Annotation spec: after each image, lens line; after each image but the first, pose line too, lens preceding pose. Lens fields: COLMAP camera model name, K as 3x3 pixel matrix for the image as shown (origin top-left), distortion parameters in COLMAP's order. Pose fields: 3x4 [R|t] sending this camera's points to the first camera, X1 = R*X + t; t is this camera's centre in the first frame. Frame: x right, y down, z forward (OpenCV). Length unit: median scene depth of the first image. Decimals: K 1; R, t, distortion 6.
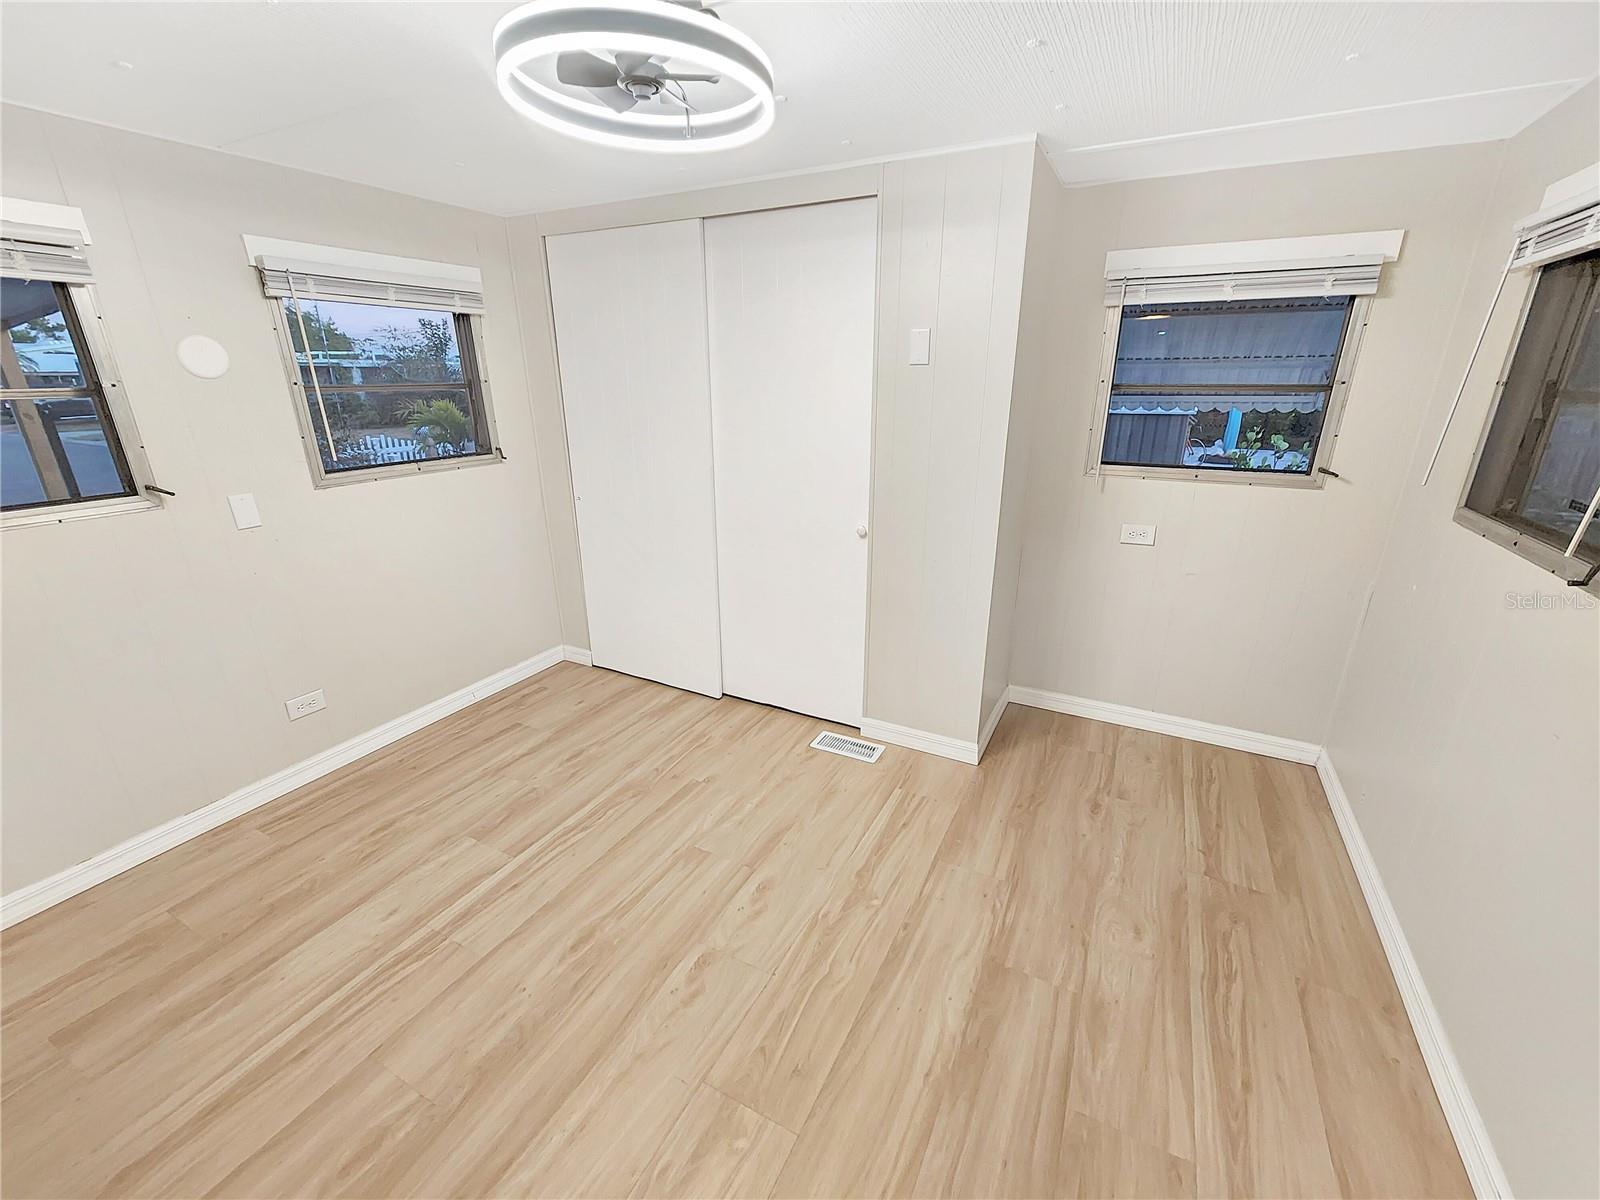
lens RADIAL K [[663.9, 0, 803.8], [0, 663.9, 620.2], [0, 0, 1]] dist [-0.001664, -0.000350]
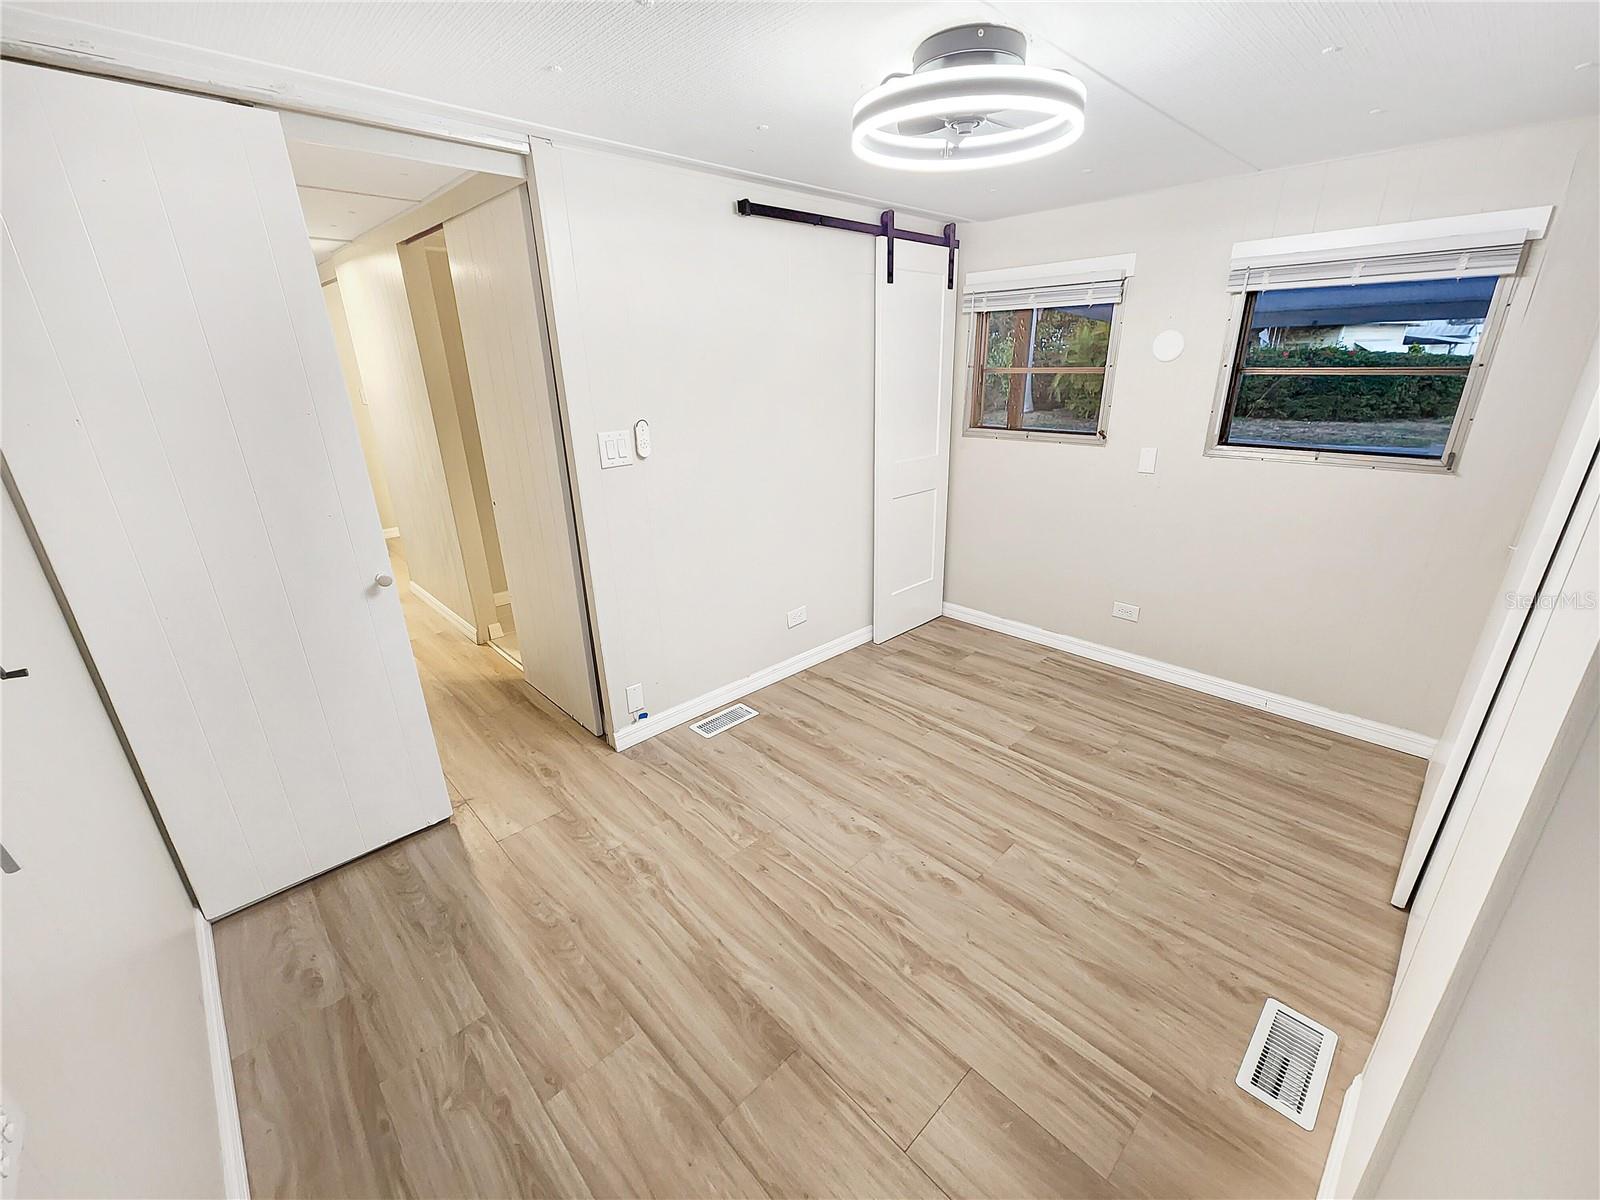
lens RADIAL K [[644.5, 0, 800.0], [0, 644.5, 600.0], [0, 0, 1]] dist [-0.001031, -0.000103]
pose [[-0.326915, 0.338731, -0.882263, 0.747933], [-0.312597, 0.842251, 0.439199, -0.322977], [0.891857, 0.419374, -0.169458, 0.816416]]
